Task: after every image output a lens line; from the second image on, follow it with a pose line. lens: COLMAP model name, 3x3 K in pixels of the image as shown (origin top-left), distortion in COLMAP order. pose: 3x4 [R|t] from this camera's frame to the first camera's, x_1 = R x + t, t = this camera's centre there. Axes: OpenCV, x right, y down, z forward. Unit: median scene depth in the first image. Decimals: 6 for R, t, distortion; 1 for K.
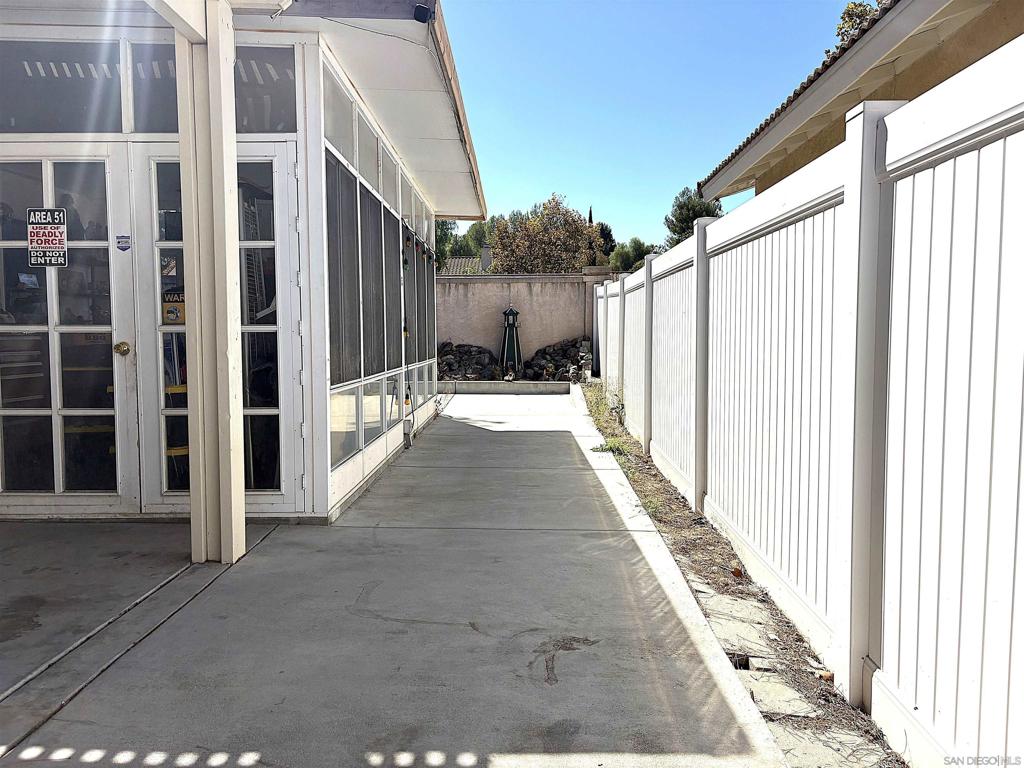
lens RADIAL K [[769.8, 0, 512.8], [0, 769.8, 385.0], [0, 0, 1]] dist [-0.003846, -0.001313]
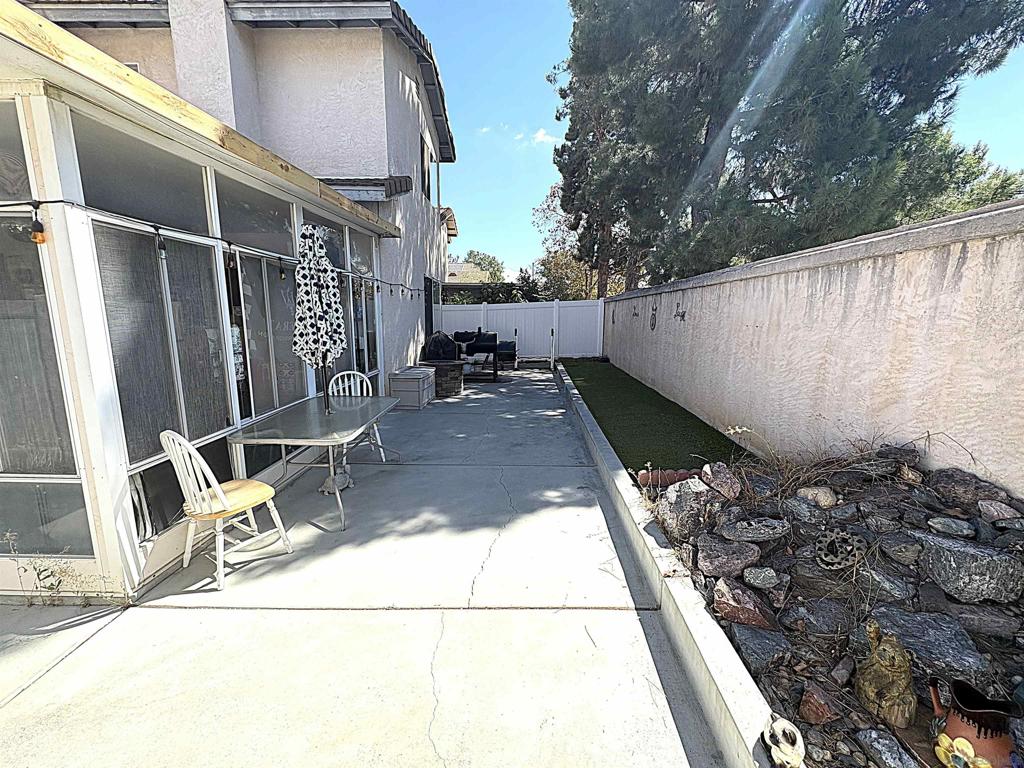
lens RADIAL K [[408.1, 0, 513.3], [0, 408.1, 382.7], [0, 0, 1]] dist [0.004385, 0.000520]
pose [[-0.003990, 0.163137, -0.986595, 0.071806], [-0.076160, 0.983688, 0.162964, -0.097318], [0.997088, 0.075790, 0.008500, 0.865738]]
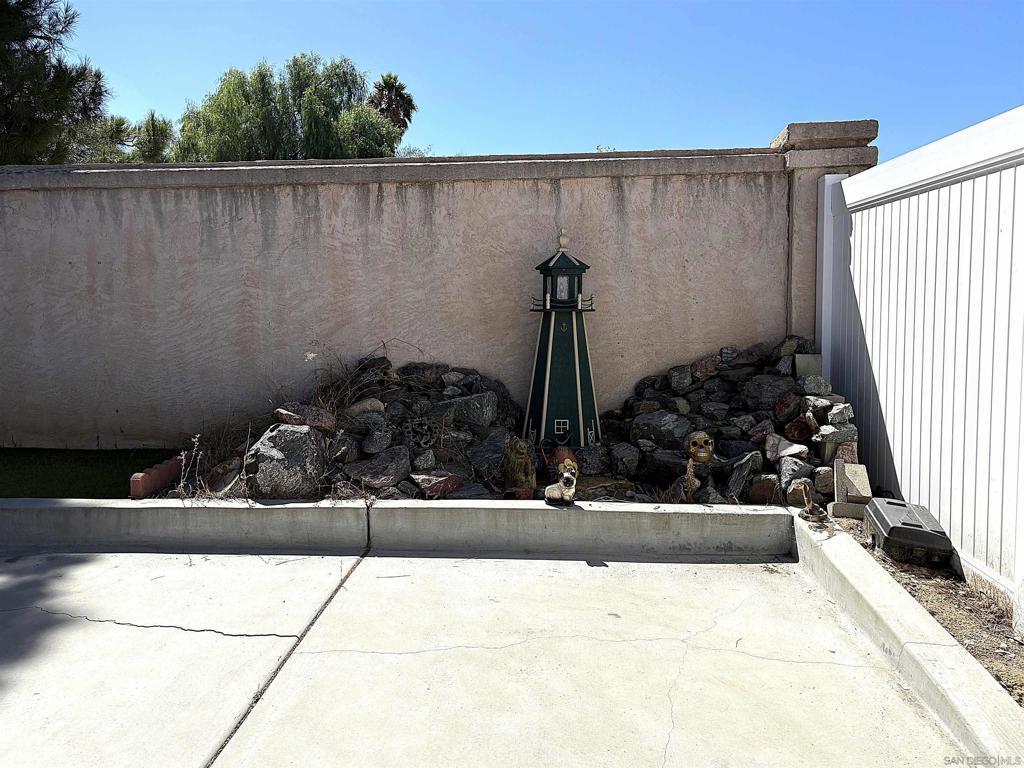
lens RADIAL K [[808.2, 0, 512.7], [0, 808.2, 385.3], [0, 0, 1]] dist [0.011565, 0.002745]
pose [[0.999264, -0.003260, -0.038210, -0.010677], [0.003312, 0.999994, 0.001309, -0.044577], [0.038205, -0.001435, 0.999269, 0.662717]]
